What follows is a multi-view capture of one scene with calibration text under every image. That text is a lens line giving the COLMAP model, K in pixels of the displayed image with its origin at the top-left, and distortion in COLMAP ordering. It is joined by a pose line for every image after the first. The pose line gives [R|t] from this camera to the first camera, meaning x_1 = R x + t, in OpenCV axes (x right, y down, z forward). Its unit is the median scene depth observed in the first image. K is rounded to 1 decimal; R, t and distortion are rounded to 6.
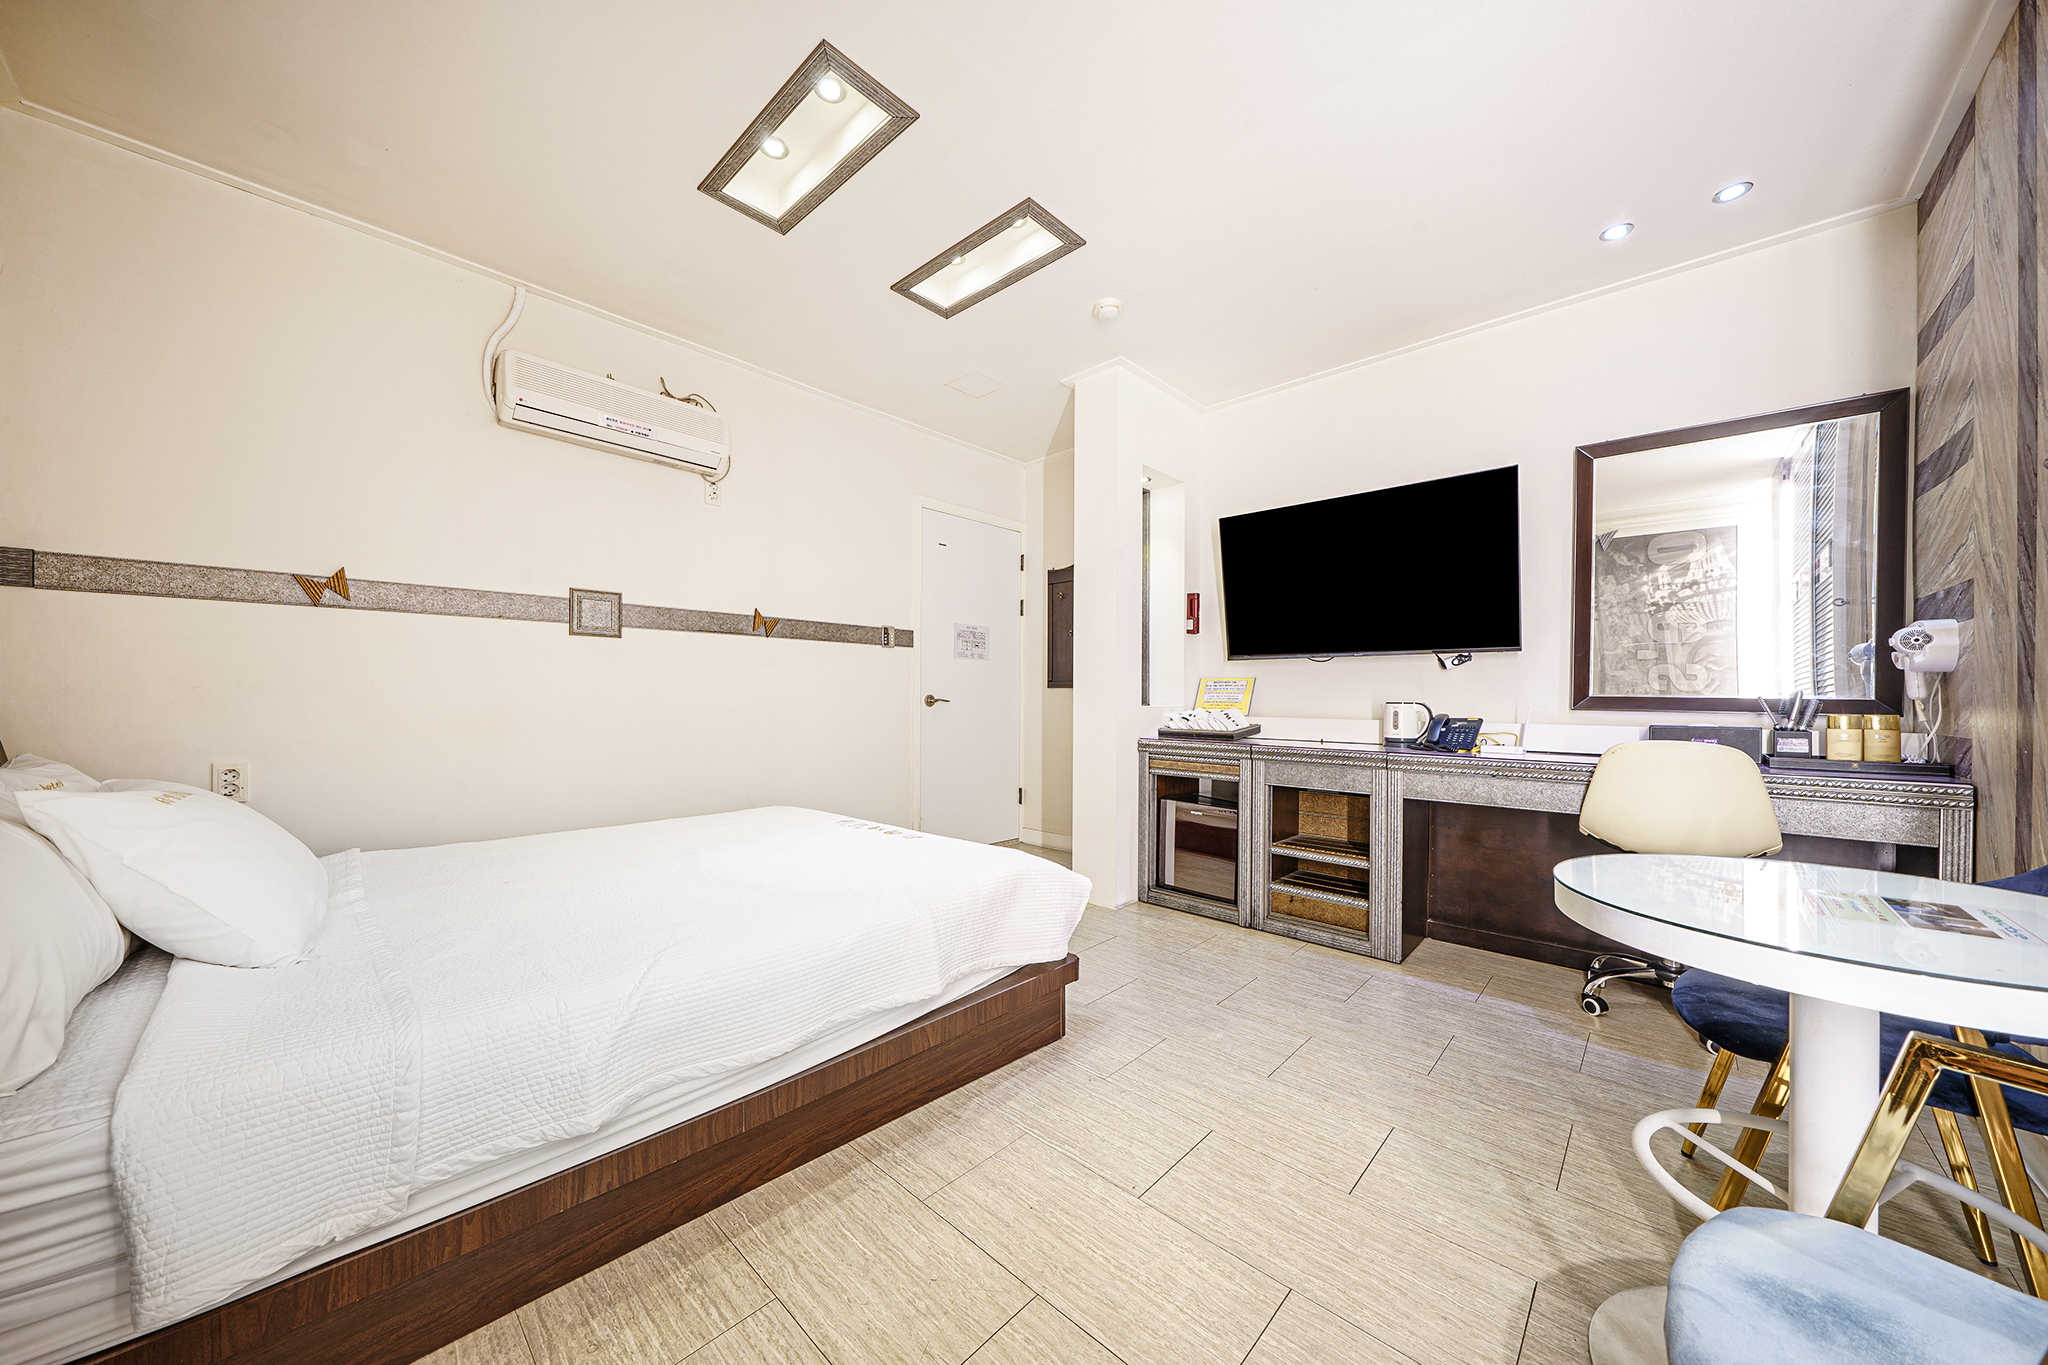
lens RADIAL K [[696.5, 0, 1022.5], [0, 696.5, 698.4], [0, 0, 1]] dist [-0.004859, -0.000035]
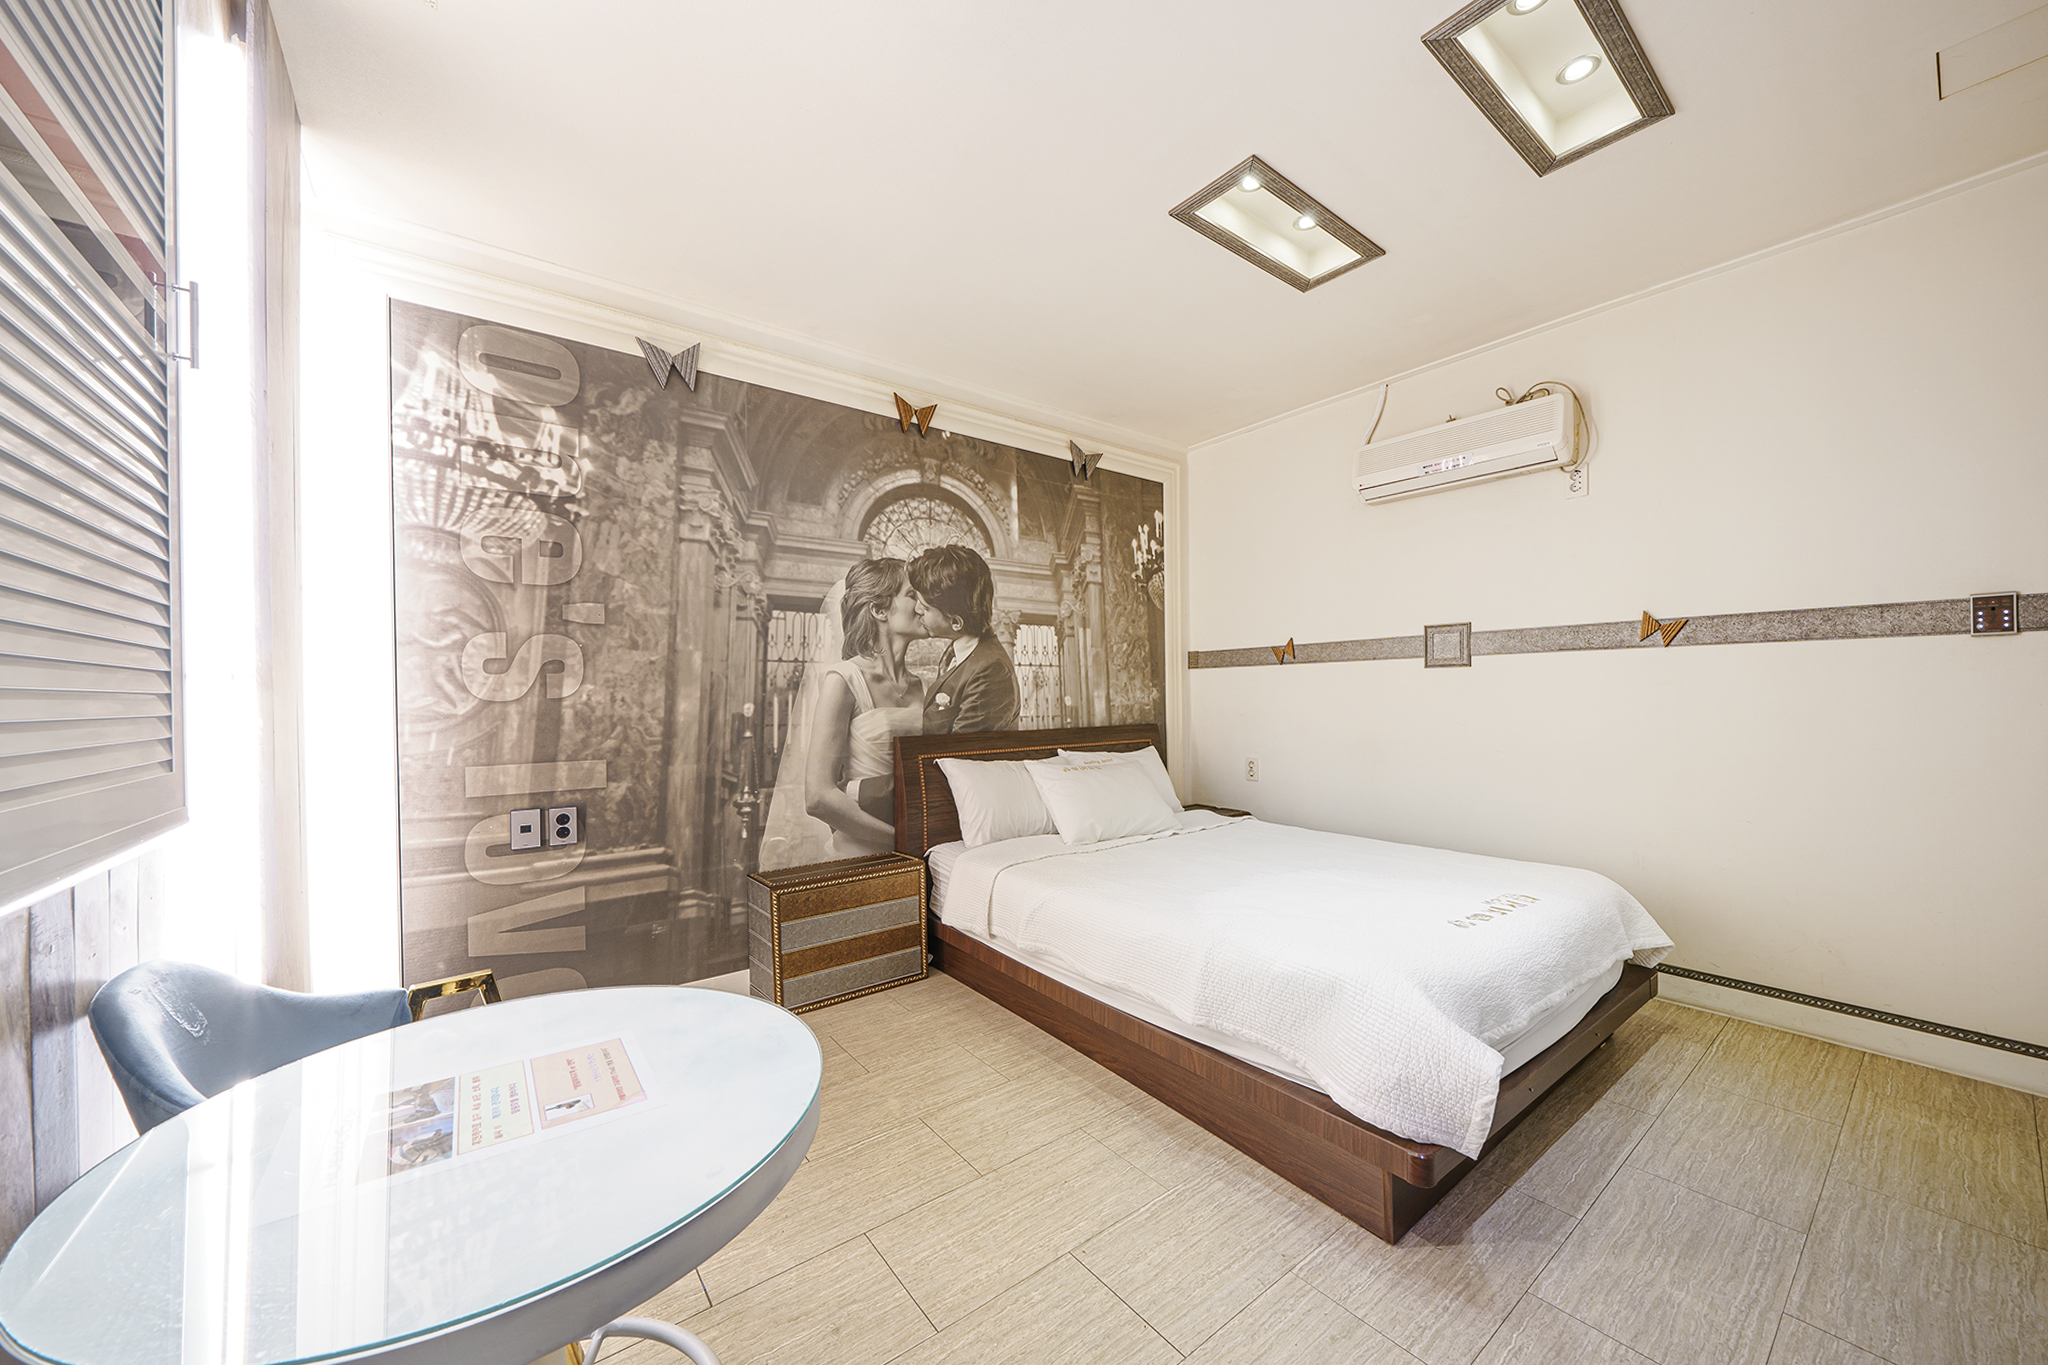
lens RADIAL K [[735.5, 0, 1015.4], [0, 735.5, 700.3], [0, 0, 1]] dist [-0.000716, -0.000010]
pose [[-0.171333, 0.002723, -0.985209, 0.729822], [0.009816, 0.999951, 0.001056, -0.055765], [0.985164, -0.009490, -0.171352, 0.653610]]
